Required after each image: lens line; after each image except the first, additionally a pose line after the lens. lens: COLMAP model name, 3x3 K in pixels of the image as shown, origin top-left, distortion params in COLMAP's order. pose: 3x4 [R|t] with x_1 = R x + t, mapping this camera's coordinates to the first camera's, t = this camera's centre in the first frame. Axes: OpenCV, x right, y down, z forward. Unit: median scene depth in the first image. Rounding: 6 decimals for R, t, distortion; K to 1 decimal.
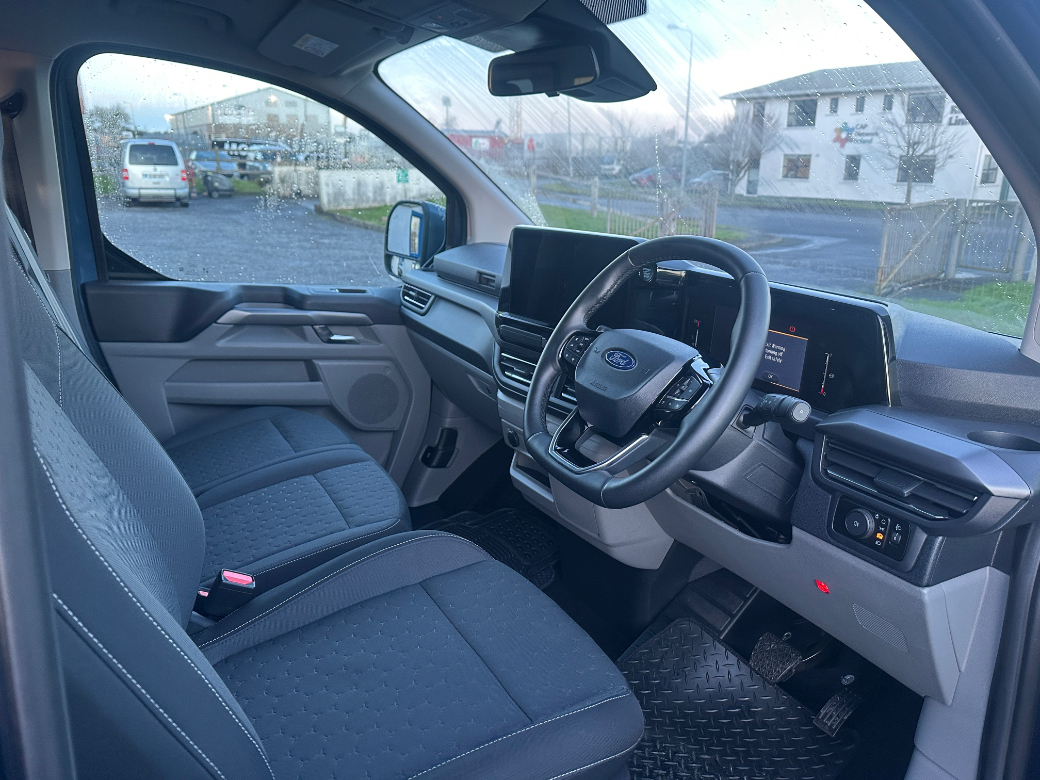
lens RADIAL K [[737.9, 0, 529.5], [0, 737.9, 386.5], [0, 0, 1]] dist [0.044980, -0.031710]
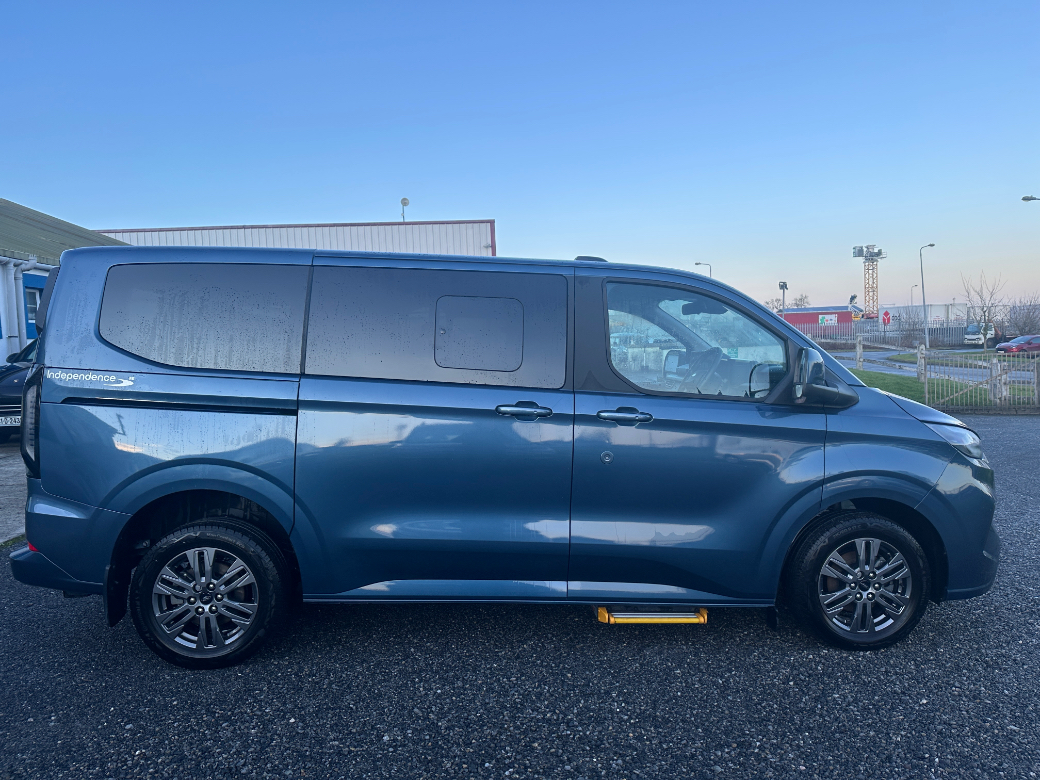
lens RADIAL K [[737.9, 0, 520.6], [0, 737.9, 393.2], [0, 0, 1]] dist [0.044980, -0.031710]
pose [[0.893556, -0.003806, -0.448935, 0.055813], [-0.096908, 0.974756, -0.201147, 0.050187], [0.438368, 0.223242, 0.870630, -0.153825]]
